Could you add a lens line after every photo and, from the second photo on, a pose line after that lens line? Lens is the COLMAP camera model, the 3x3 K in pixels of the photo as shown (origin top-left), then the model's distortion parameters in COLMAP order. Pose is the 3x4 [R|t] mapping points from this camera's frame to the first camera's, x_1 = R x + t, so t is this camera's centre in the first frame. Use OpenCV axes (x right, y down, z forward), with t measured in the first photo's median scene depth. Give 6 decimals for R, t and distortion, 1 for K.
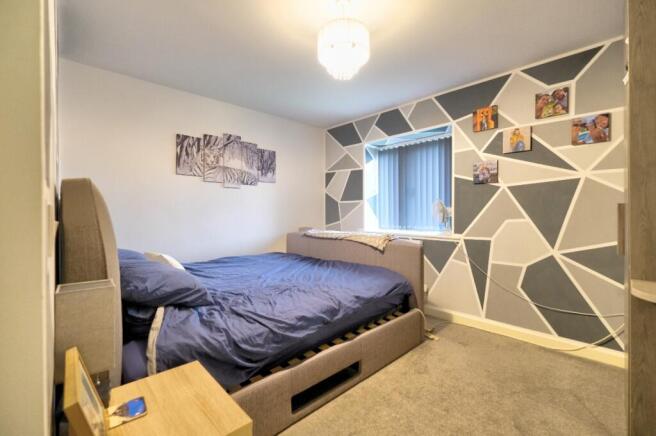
lens RADIAL K [[289.9, 0, 328.0], [0, 289.9, 213.3], [0, 0, 1]] dist [-0.004955, 0.000819]
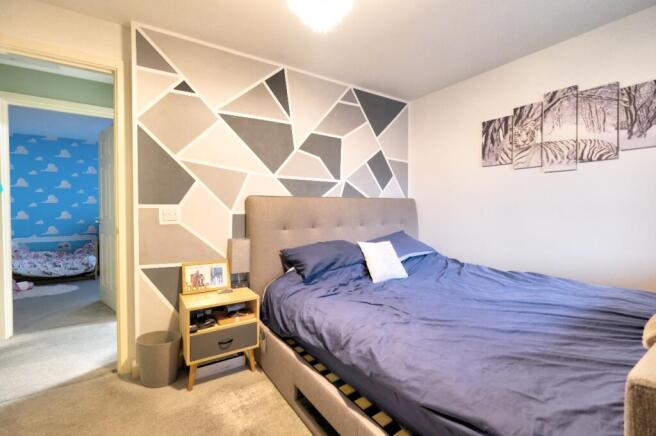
lens RADIAL K [[289.9, 0, 329.9], [0, 289.9, 216.5], [0, 0, 1]] dist [-0.004955, 0.000819]
pose [[-0.185361, 0.028292, -0.982263, 0.438432], [-0.000356, 0.999583, 0.028858, -0.004672], [0.982670, 0.005698, -0.185274, 0.655642]]
